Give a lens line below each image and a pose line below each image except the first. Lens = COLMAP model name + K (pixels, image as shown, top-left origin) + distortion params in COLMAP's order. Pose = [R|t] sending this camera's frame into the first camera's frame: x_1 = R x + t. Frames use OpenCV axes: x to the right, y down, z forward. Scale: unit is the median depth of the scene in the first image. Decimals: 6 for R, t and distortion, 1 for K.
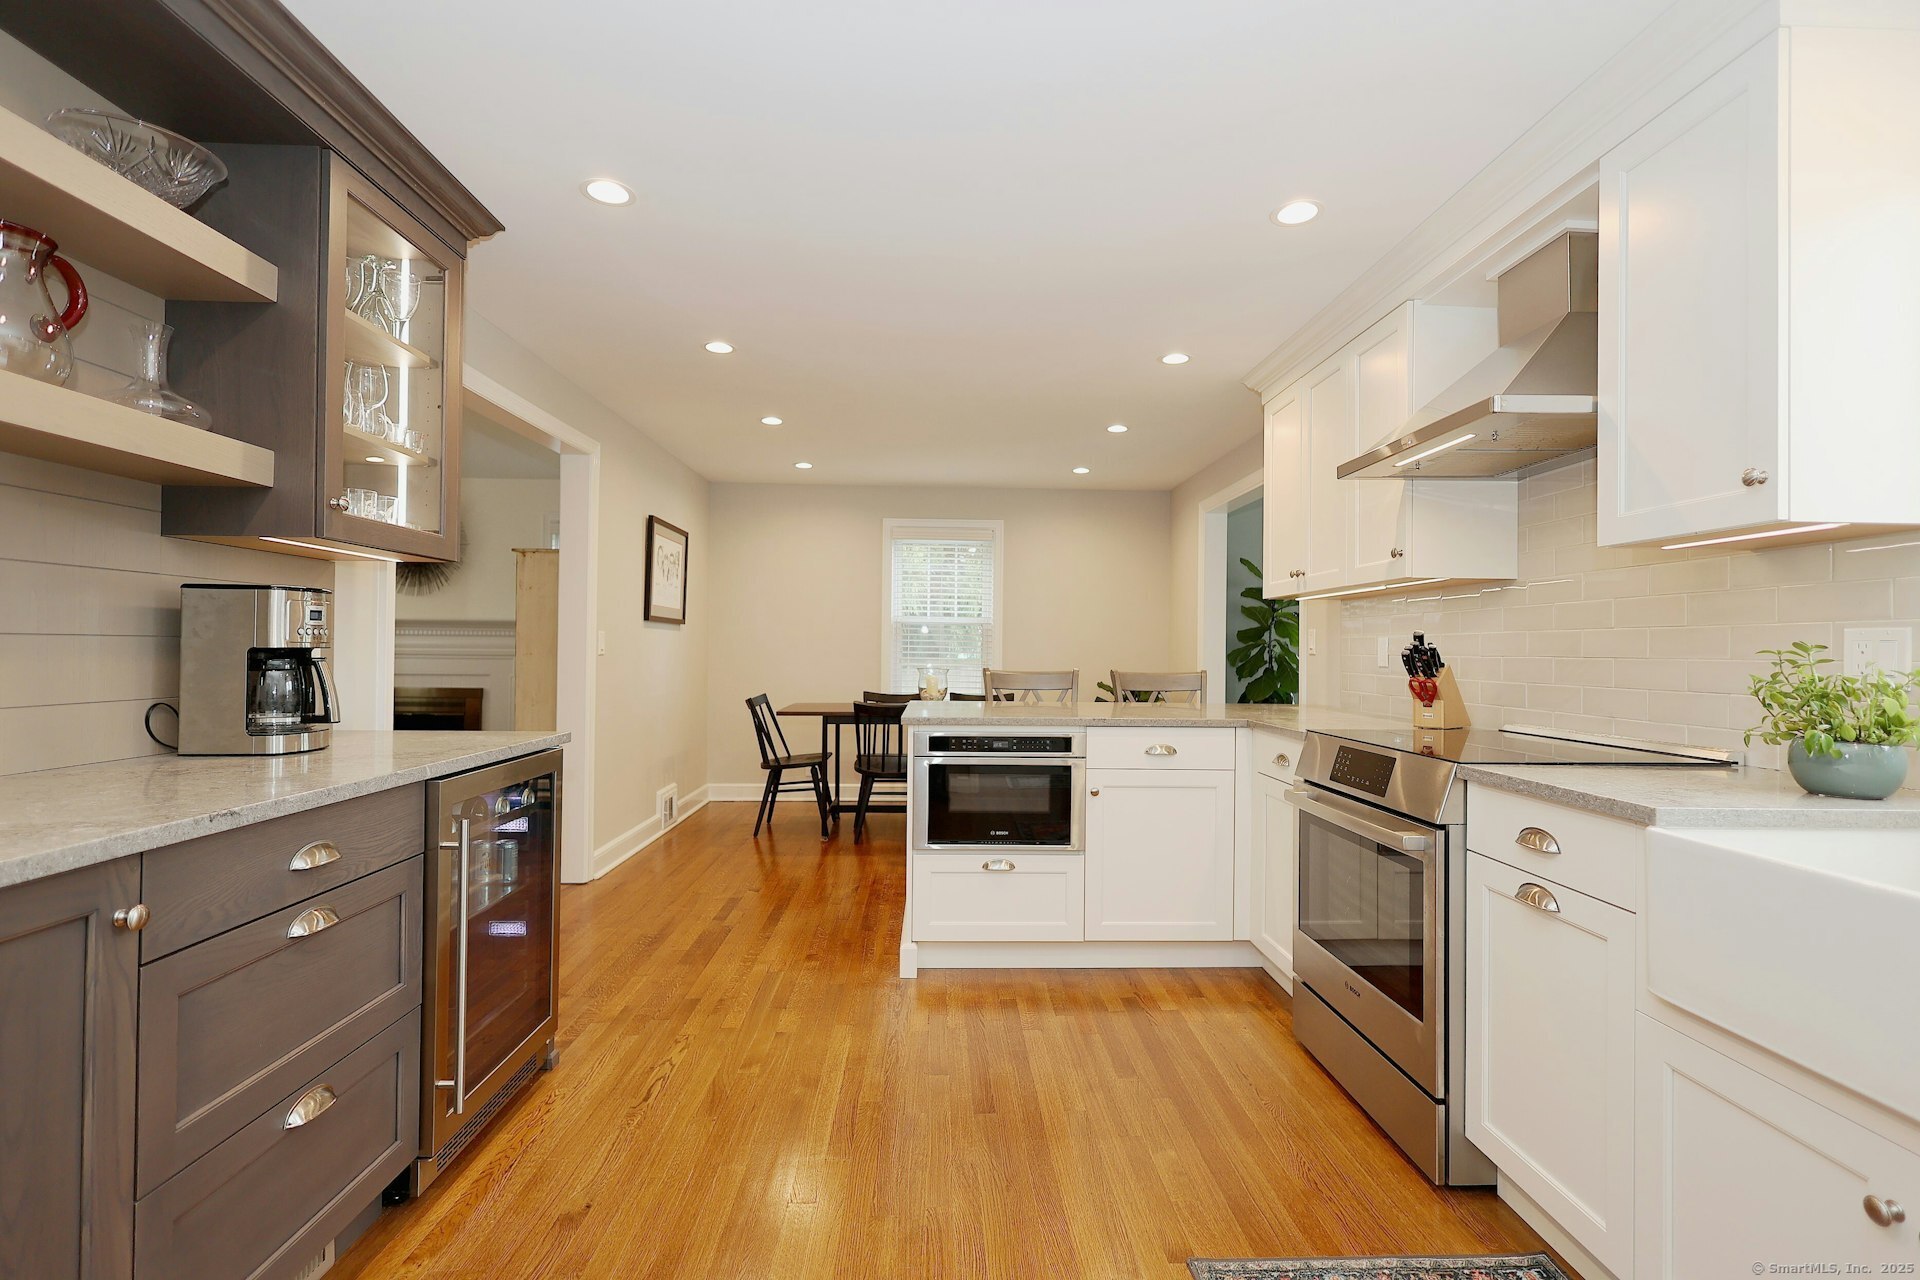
lens RADIAL K [[888.4, 0, 964.6], [0, 888.4, 642.7], [0, 0, 1]] dist [0.000687, 0.000321]
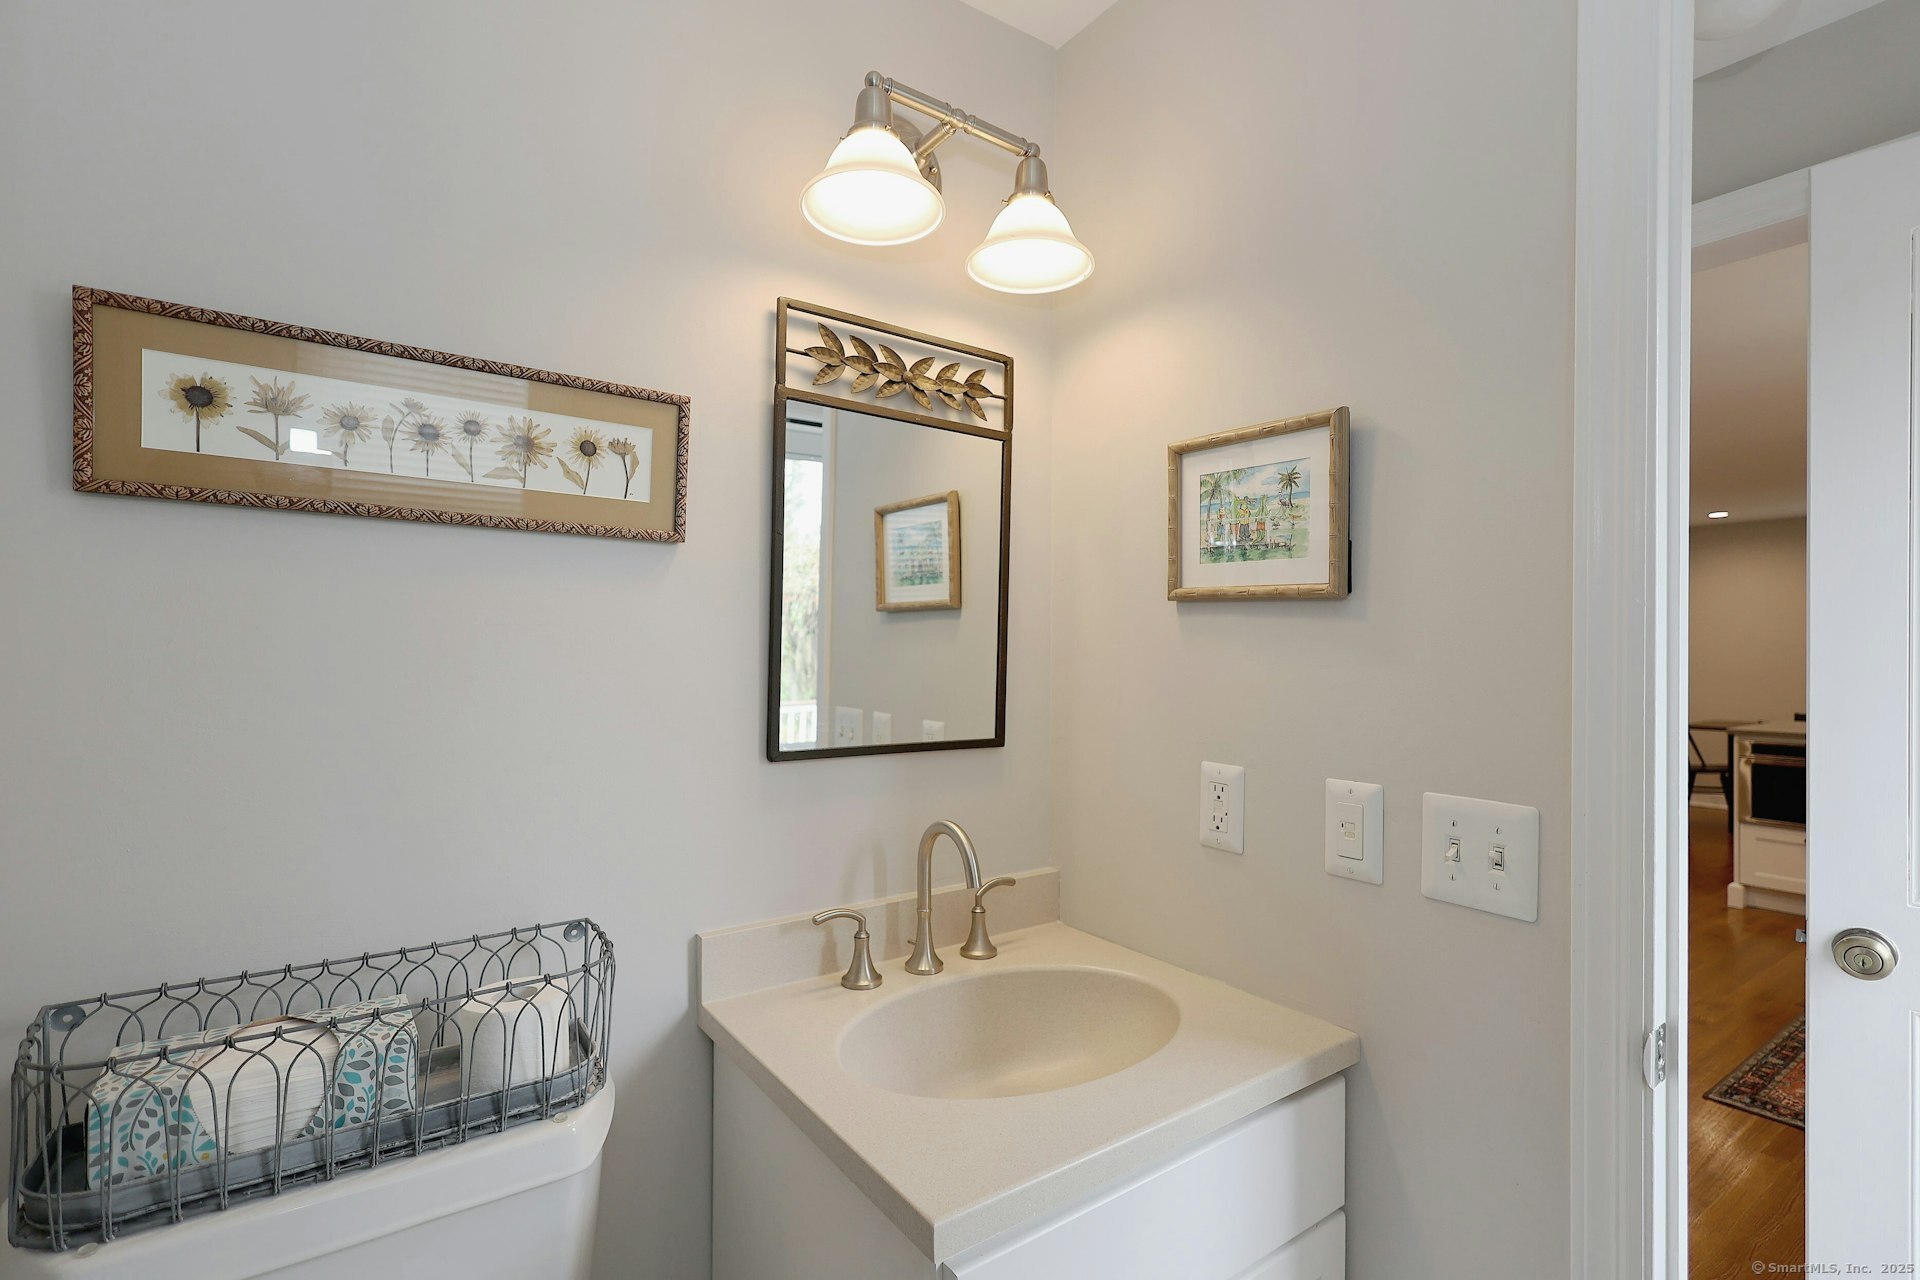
lens RADIAL K [[888.4, 0, 959.5], [0, 888.4, 647.8], [0, 0, 1]] dist [0.000687, 0.000321]
pose [[0.544563, -0.008528, -0.838677, 0.552271], [0.005664, 0.999963, -0.006490, -0.057091], [0.838701, -0.001216, 0.544591, -1.015552]]
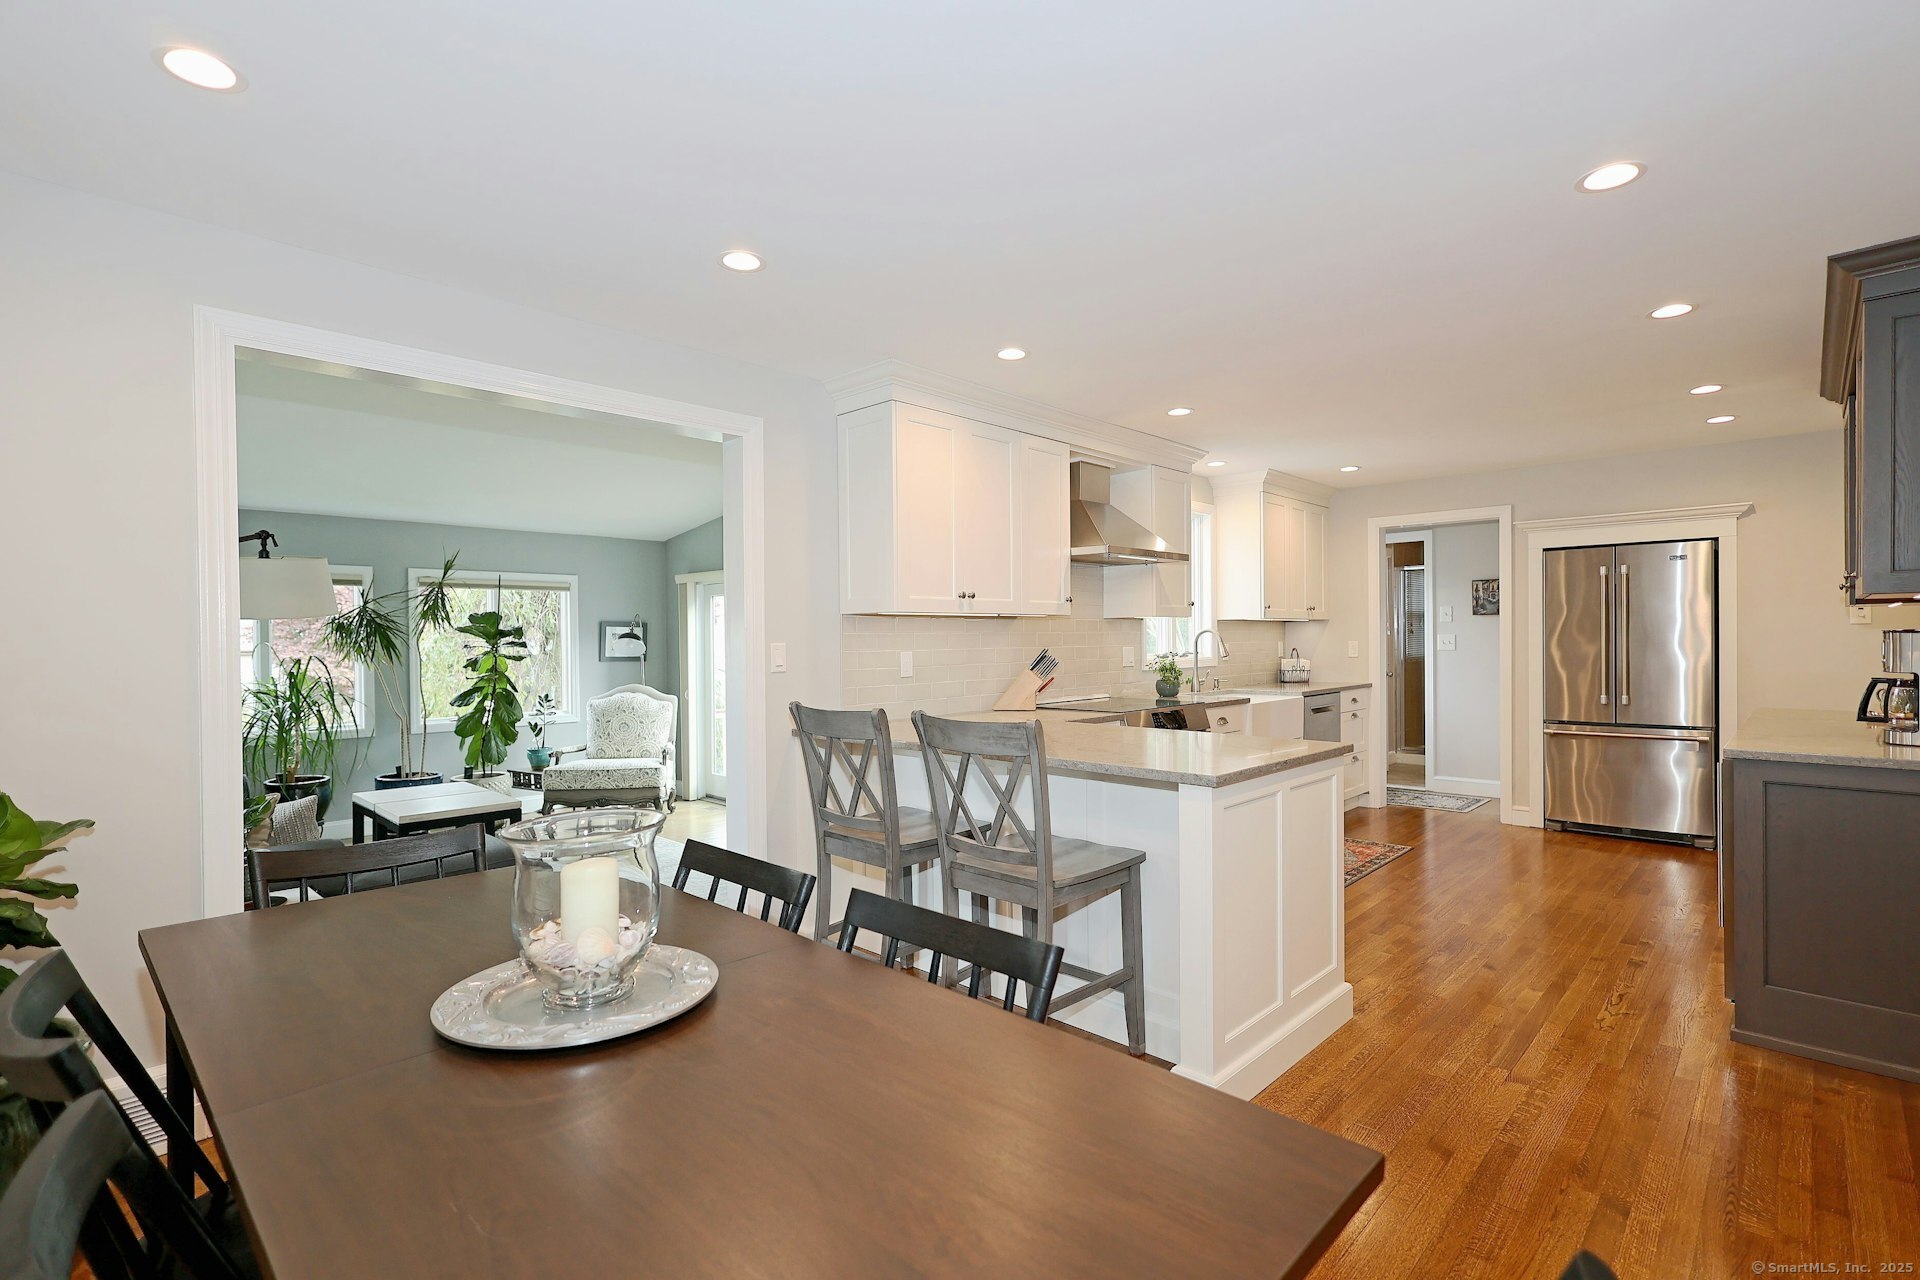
lens RADIAL K [[888.4, 0, 957.1], [0, 888.4, 645.0], [0, 0, 1]] dist [0.000687, 0.000321]
pose [[-0.692361, -0.009415, 0.721490, -0.538254], [-0.003504, 0.999947, 0.009687, -0.033662], [-0.721543, 0.004179, -0.692357, 2.286487]]
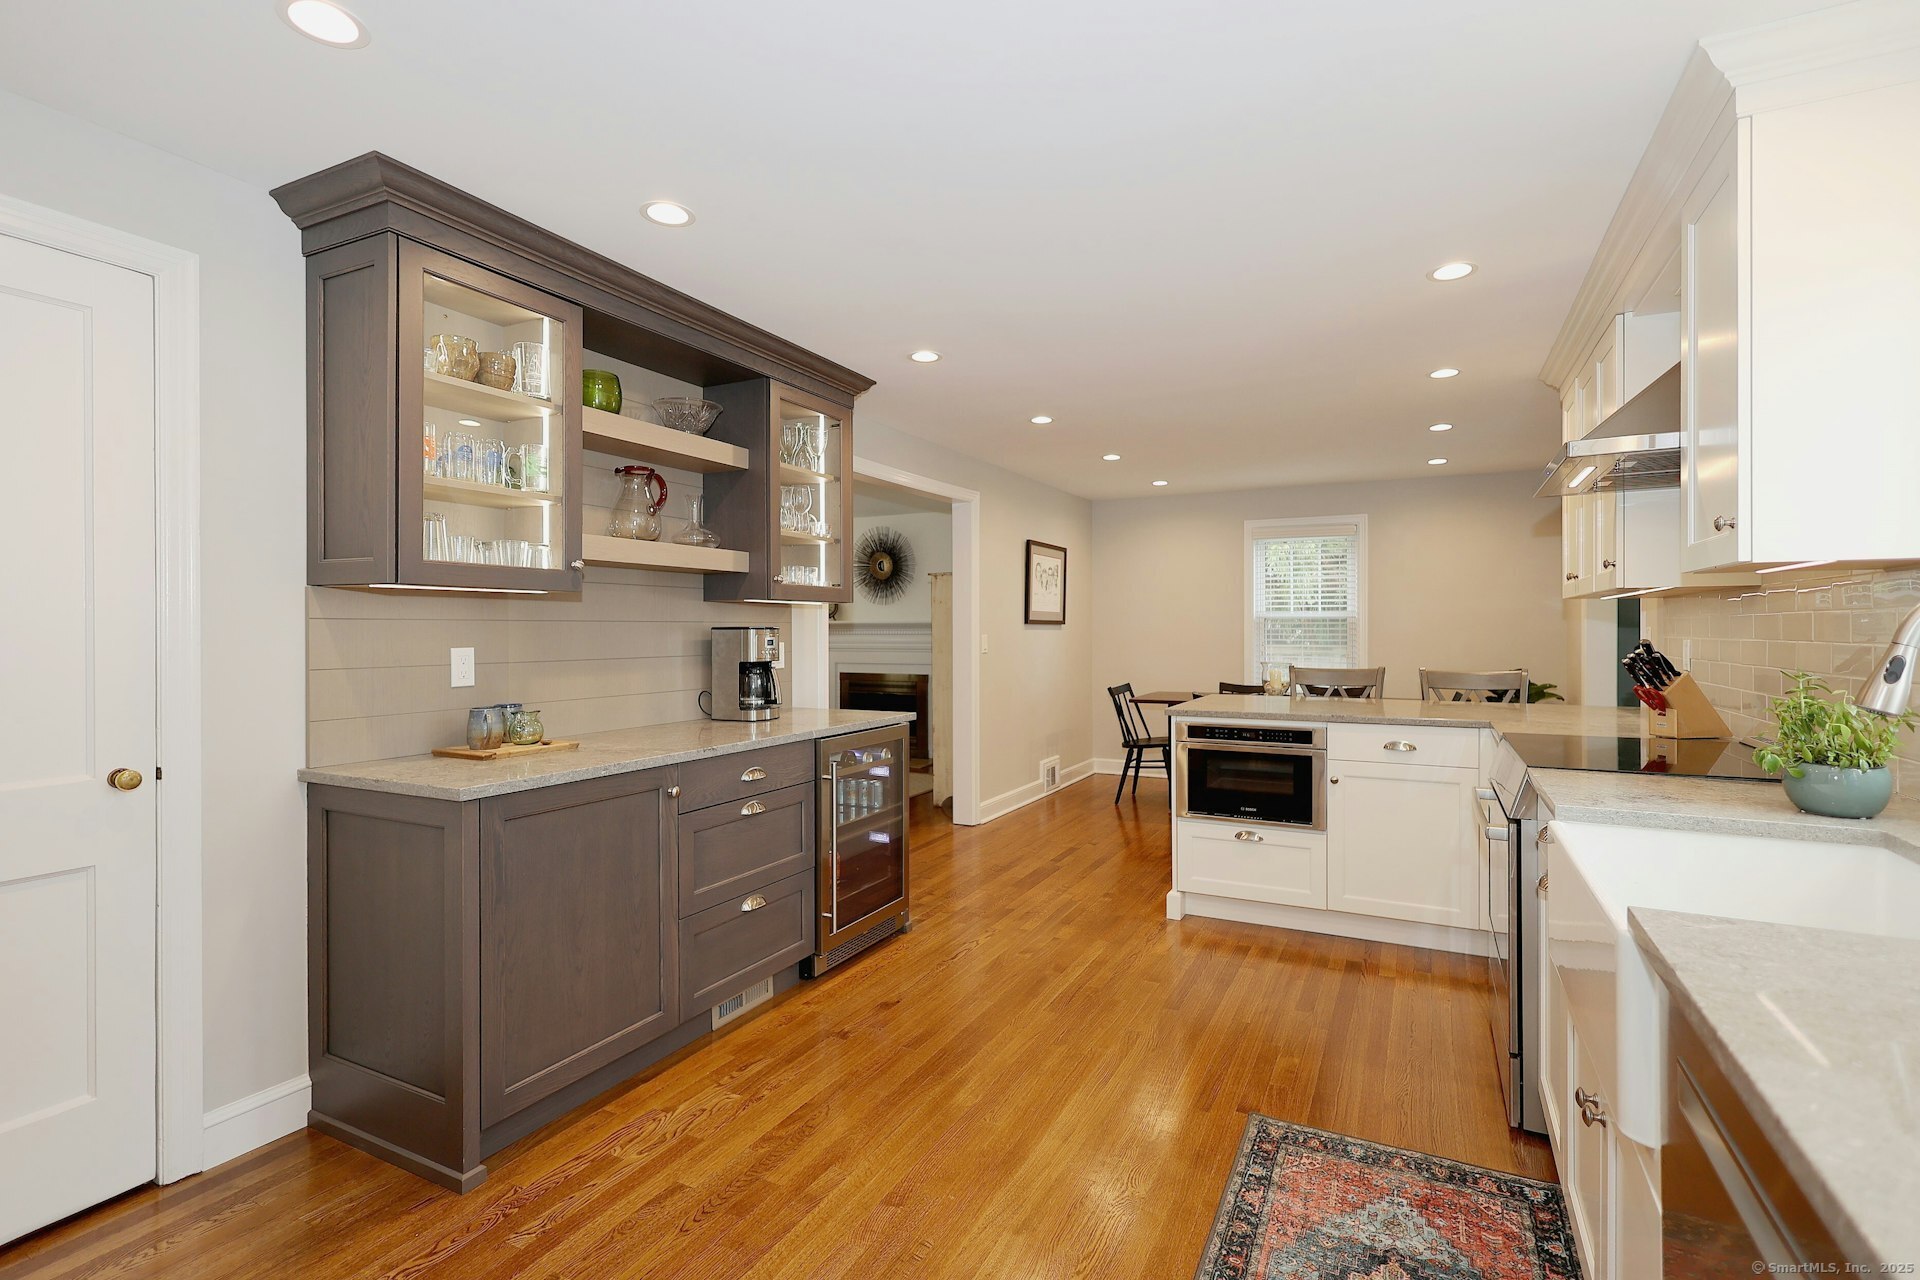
lens RADIAL K [[888.4, 0, 969.6], [0, 888.4, 635.0], [0, 0, 1]] dist [0.000687, 0.000321]
pose [[0.874548, -0.009970, -0.484836, 0.341556], [0.015812, 0.999843, 0.007961, -0.039249], [0.484680, -0.014628, 0.874569, -0.251882]]
